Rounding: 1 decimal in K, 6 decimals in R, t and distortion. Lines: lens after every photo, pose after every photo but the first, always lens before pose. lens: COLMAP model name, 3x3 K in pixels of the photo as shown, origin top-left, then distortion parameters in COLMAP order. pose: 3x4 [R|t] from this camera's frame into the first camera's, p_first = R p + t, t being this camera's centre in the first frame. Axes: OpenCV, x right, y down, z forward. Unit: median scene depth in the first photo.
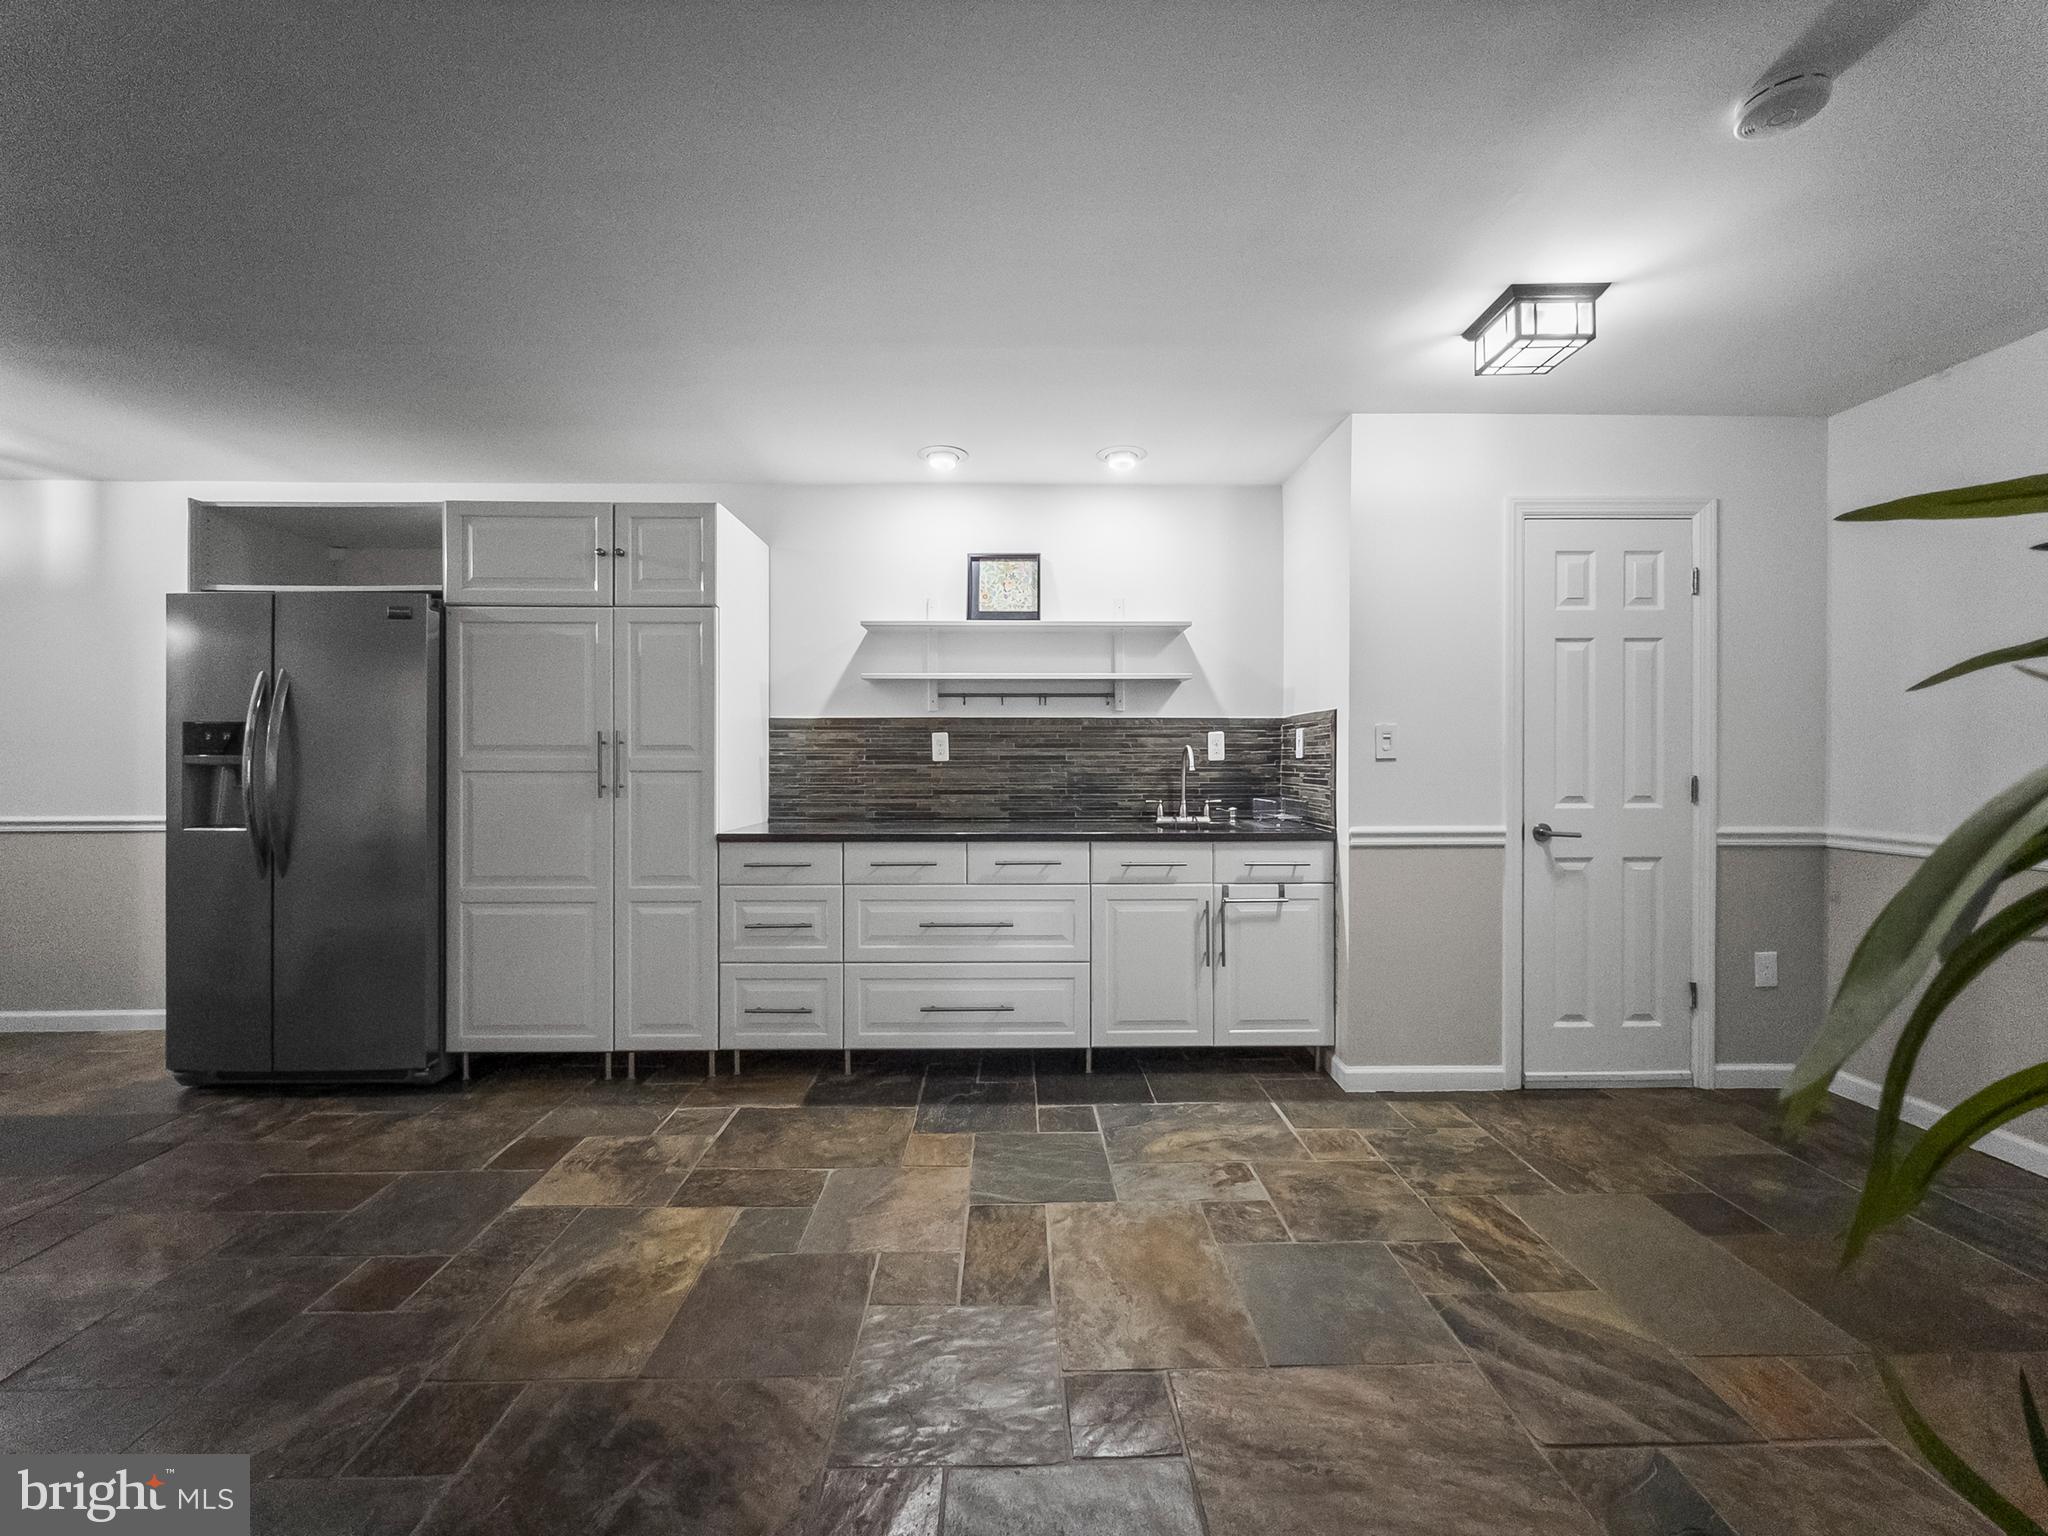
lens RADIAL K [[831.6, 0, 1080.0], [0, 831.6, 770.9], [0, 0, 1]] dist [0.006853, -0.000214]
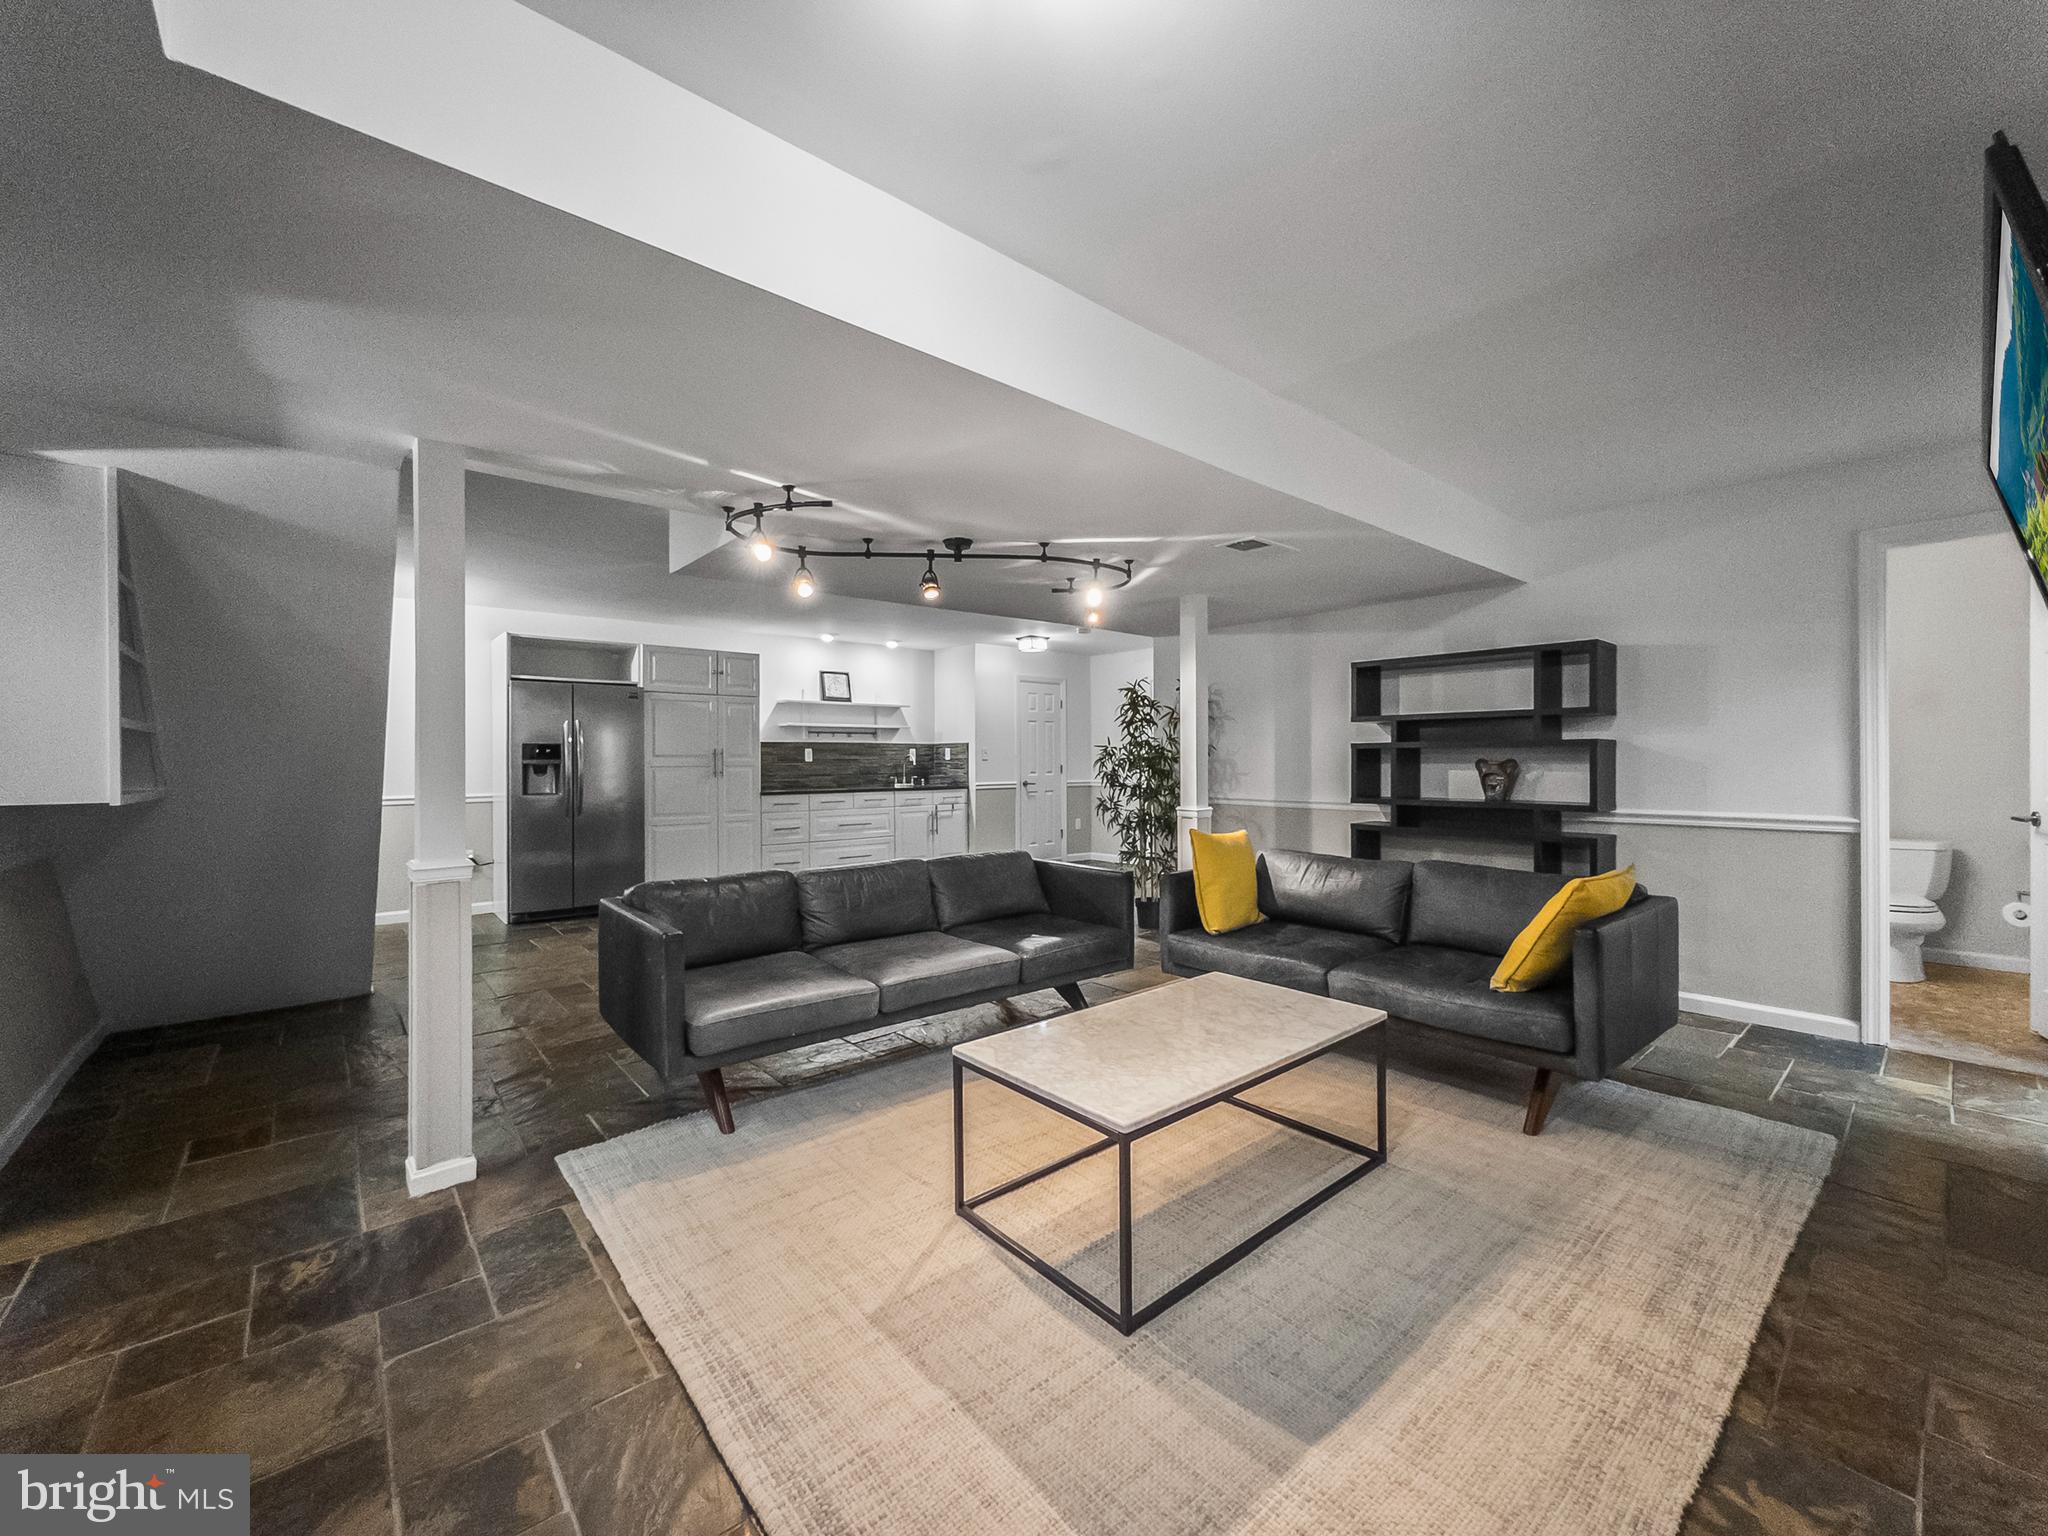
lens RADIAL K [[831.6, 0, 1028.4], [0, 831.6, 760.8], [0, 0, 1]] dist [0.006853, -0.000214]
pose [[0.767187, -0.003998, 0.641411, -1.189328], [0.013820, 0.999851, -0.010298, 0.018558], [-0.641274, 0.016765, 0.767129, -1.155354]]
